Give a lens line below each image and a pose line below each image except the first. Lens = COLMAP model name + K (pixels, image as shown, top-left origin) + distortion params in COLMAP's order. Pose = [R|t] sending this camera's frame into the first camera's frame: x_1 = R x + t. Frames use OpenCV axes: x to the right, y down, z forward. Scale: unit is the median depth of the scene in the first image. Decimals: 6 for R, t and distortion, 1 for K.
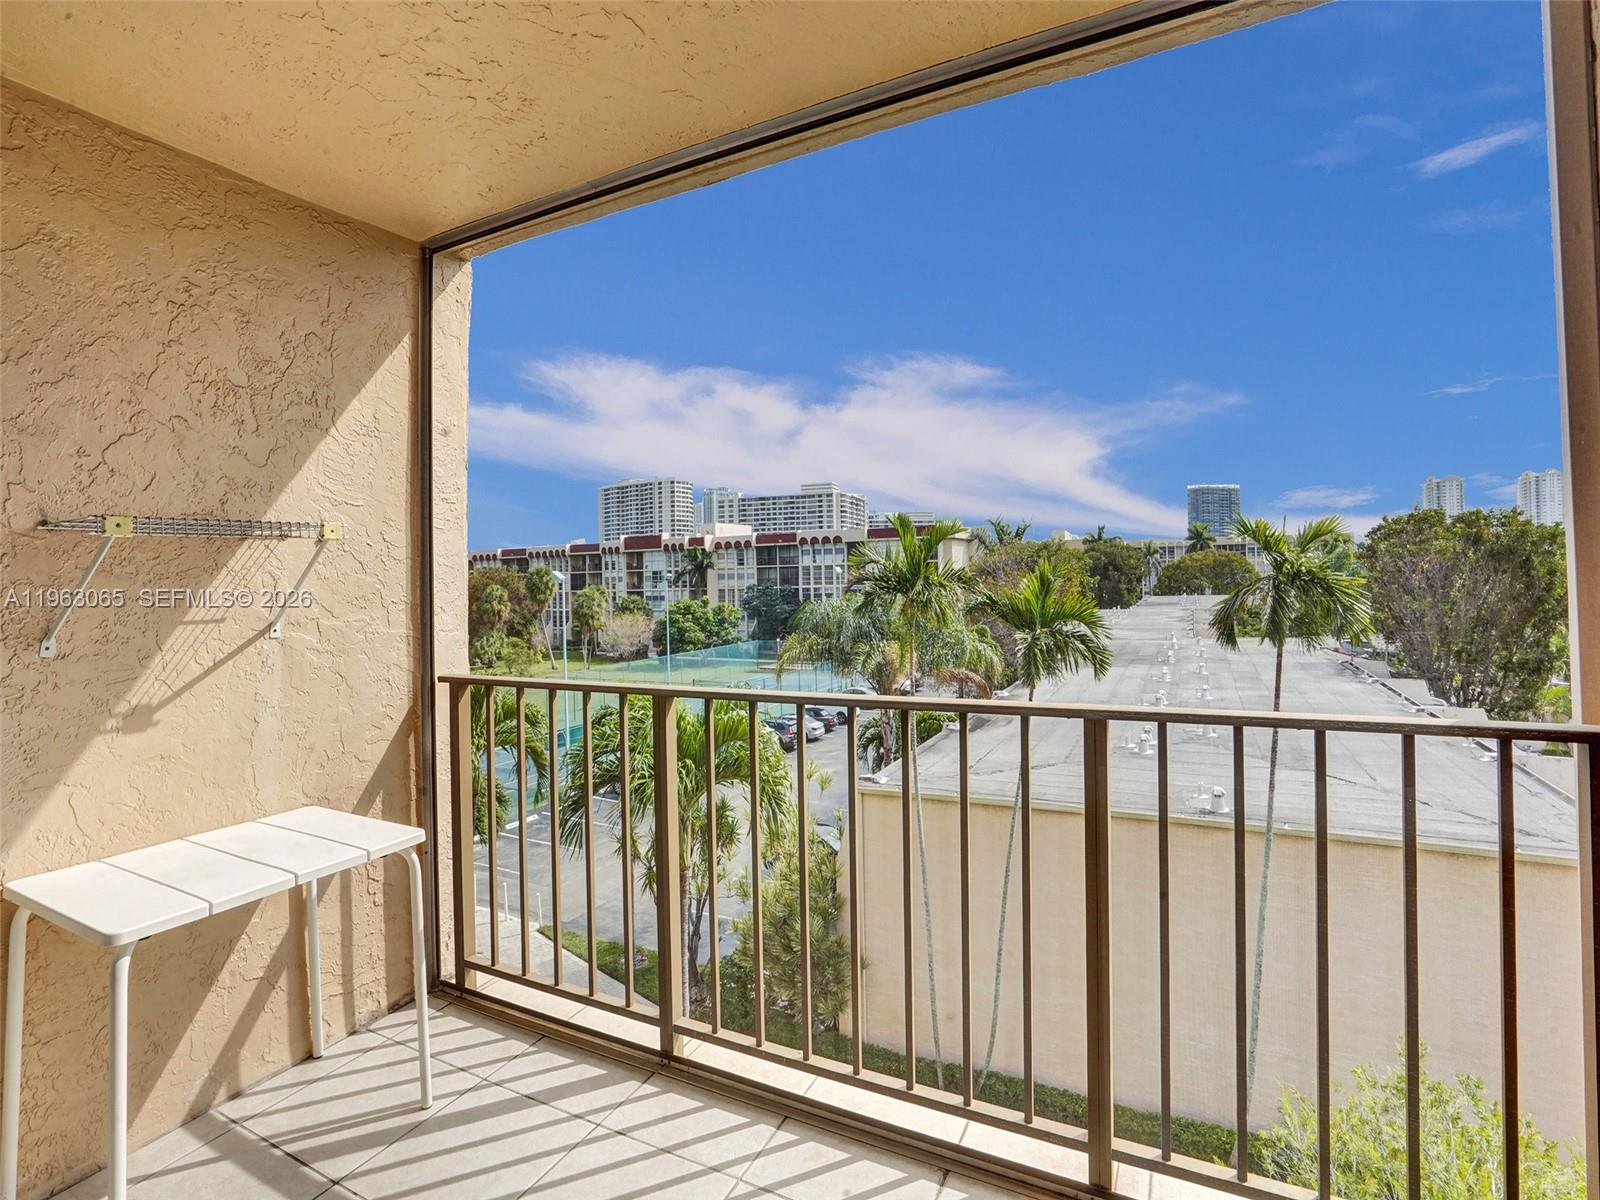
lens RADIAL K [[768.9, 0, 792.9], [0, 768.9, 597.3], [0, 0, 1]] dist [-0.042875, 0.019983]
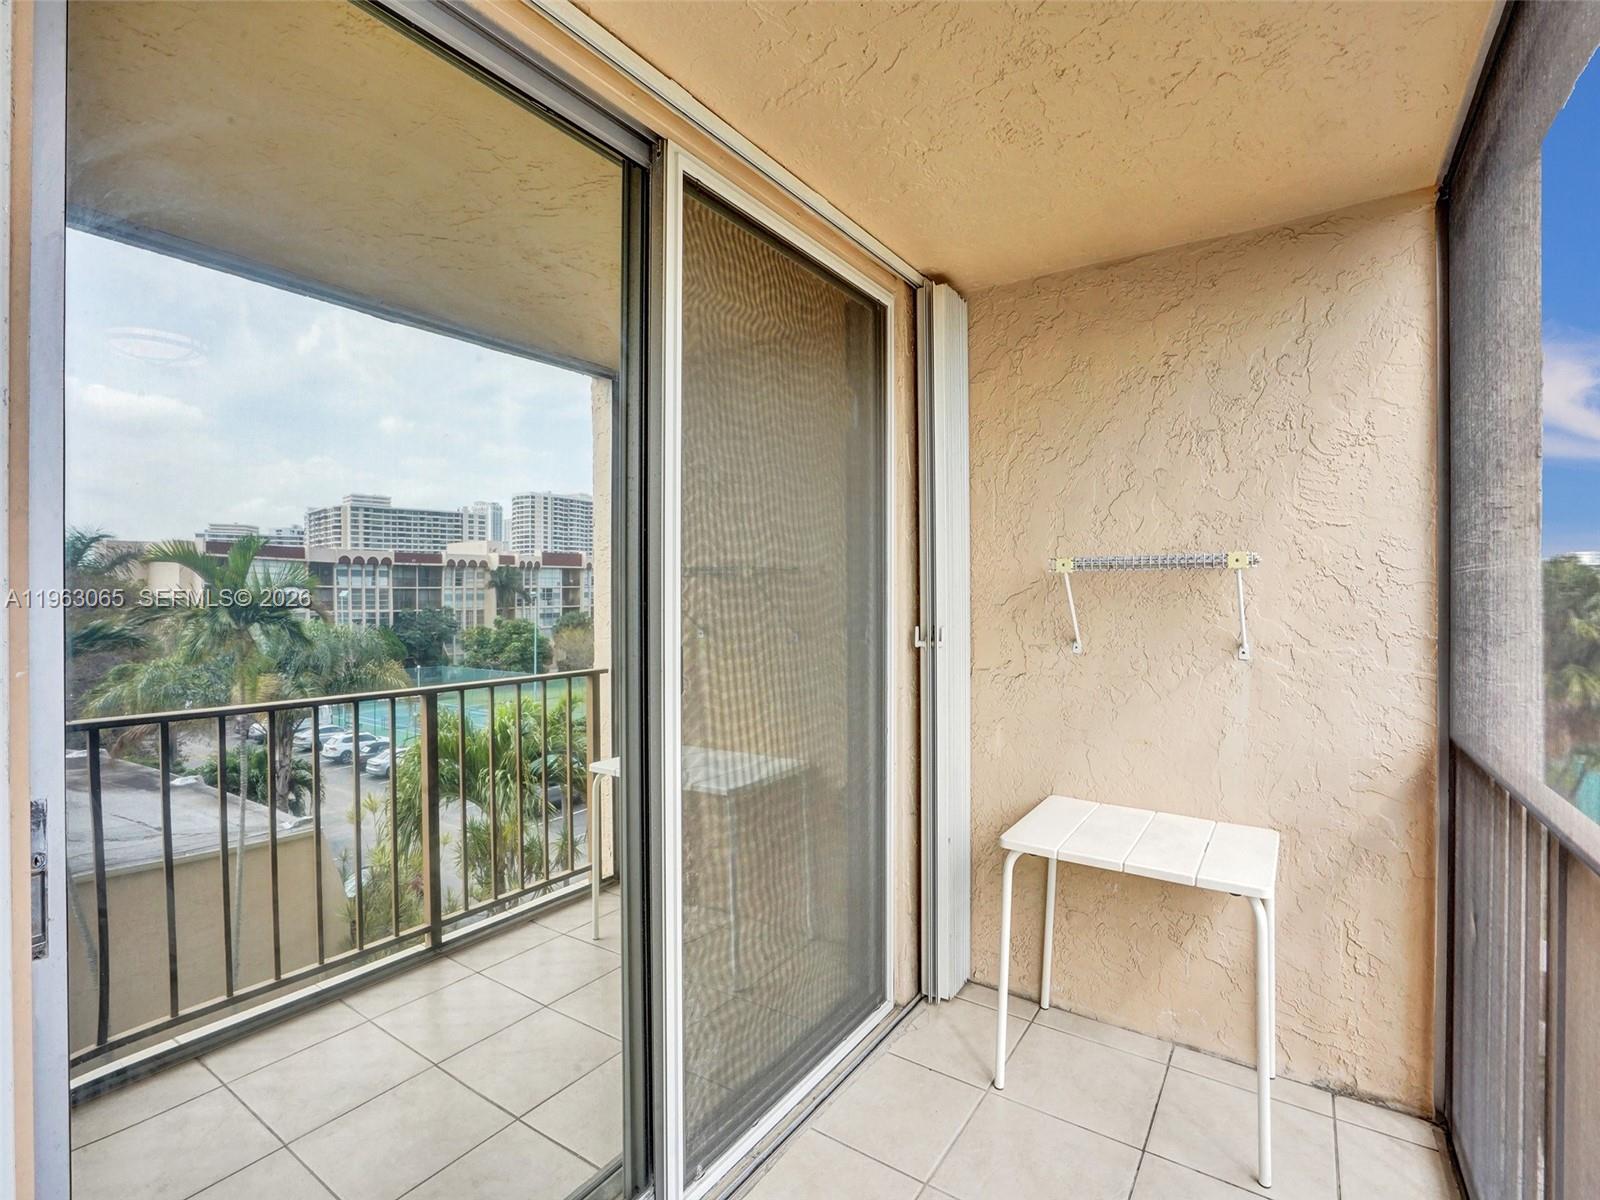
lens RADIAL K [[768.9, 0, 792.9], [0, 768.9, 597.3], [0, 0, 1]] dist [-0.042875, 0.019983]
pose [[-0.104890, 0.040691, -0.993651, 0.431683], [-0.023414, 0.998785, 0.043373, -0.064860], [0.994208, 0.027815, -0.103810, 0.486181]]
